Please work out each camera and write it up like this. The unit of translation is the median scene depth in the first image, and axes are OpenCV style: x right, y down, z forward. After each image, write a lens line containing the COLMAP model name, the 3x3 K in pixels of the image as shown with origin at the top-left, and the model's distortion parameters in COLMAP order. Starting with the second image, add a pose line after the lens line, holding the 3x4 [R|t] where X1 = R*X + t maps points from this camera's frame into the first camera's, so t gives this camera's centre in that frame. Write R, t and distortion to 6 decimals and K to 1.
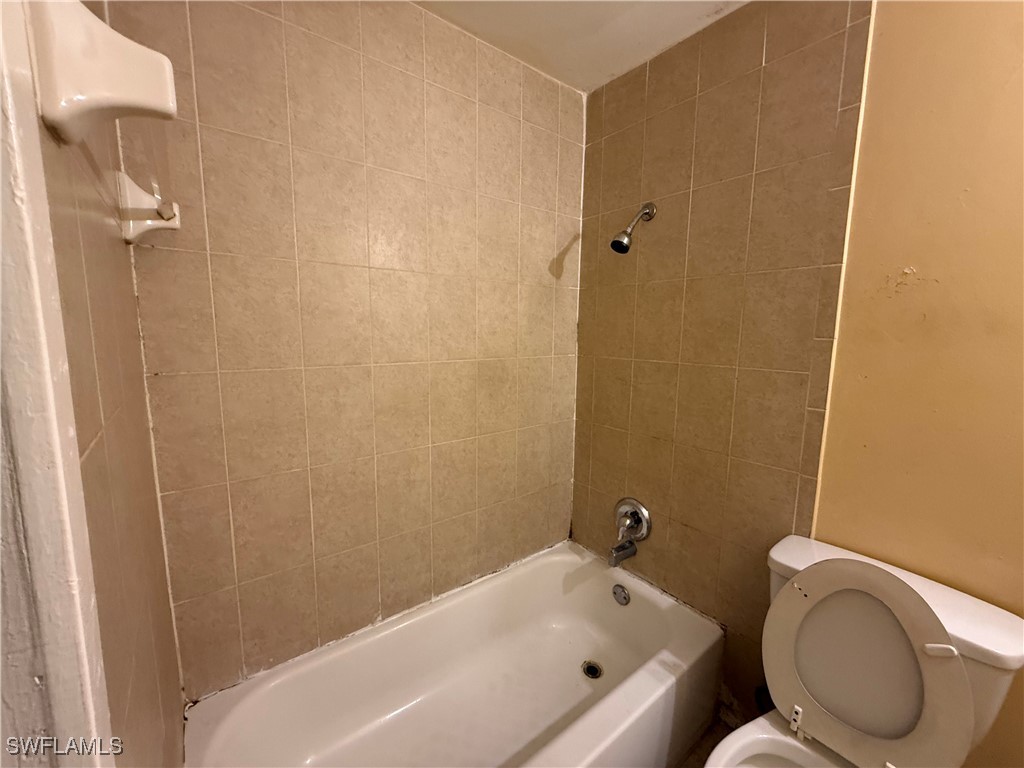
lens RADIAL K [[410.2, 0, 509.8], [0, 410.2, 385.2], [0, 0, 1]] dist [0.004341, 0.000064]
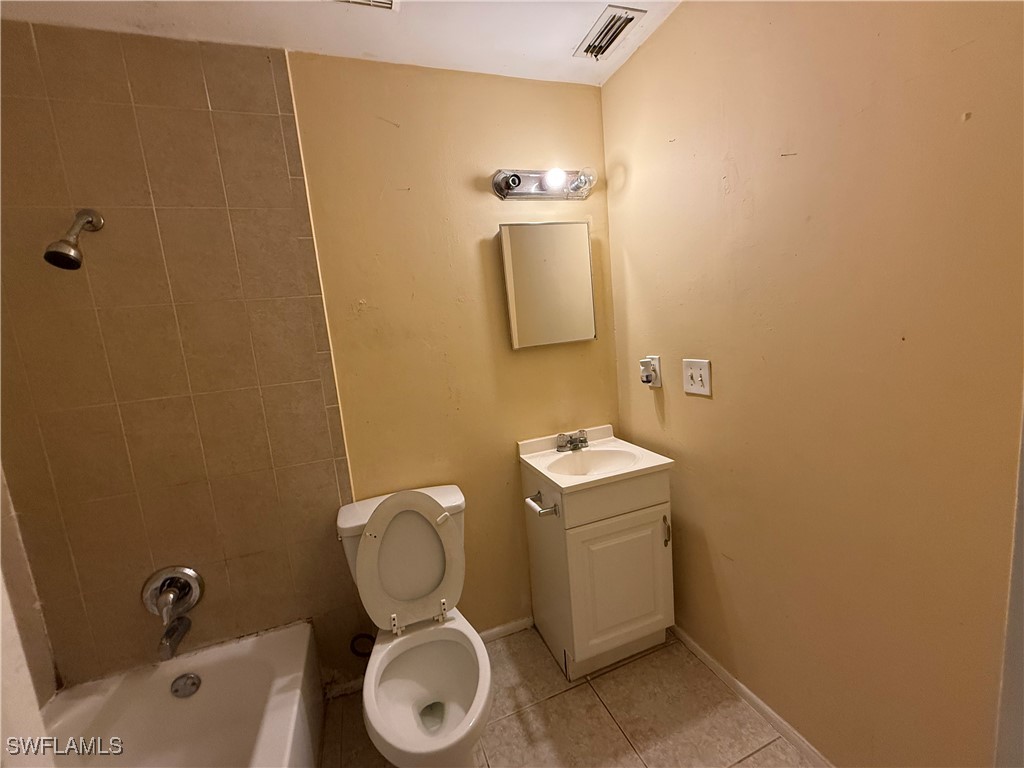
lens RADIAL K [[410.2, 0, 508.0], [0, 410.2, 383.7], [0, 0, 1]] dist [0.004341, 0.000064]
pose [[0.315304, -0.166719, 0.934231, -0.222371], [0.221753, 0.970137, 0.098285, -0.010603], [-0.922718, 0.176178, 0.342859, 0.029146]]
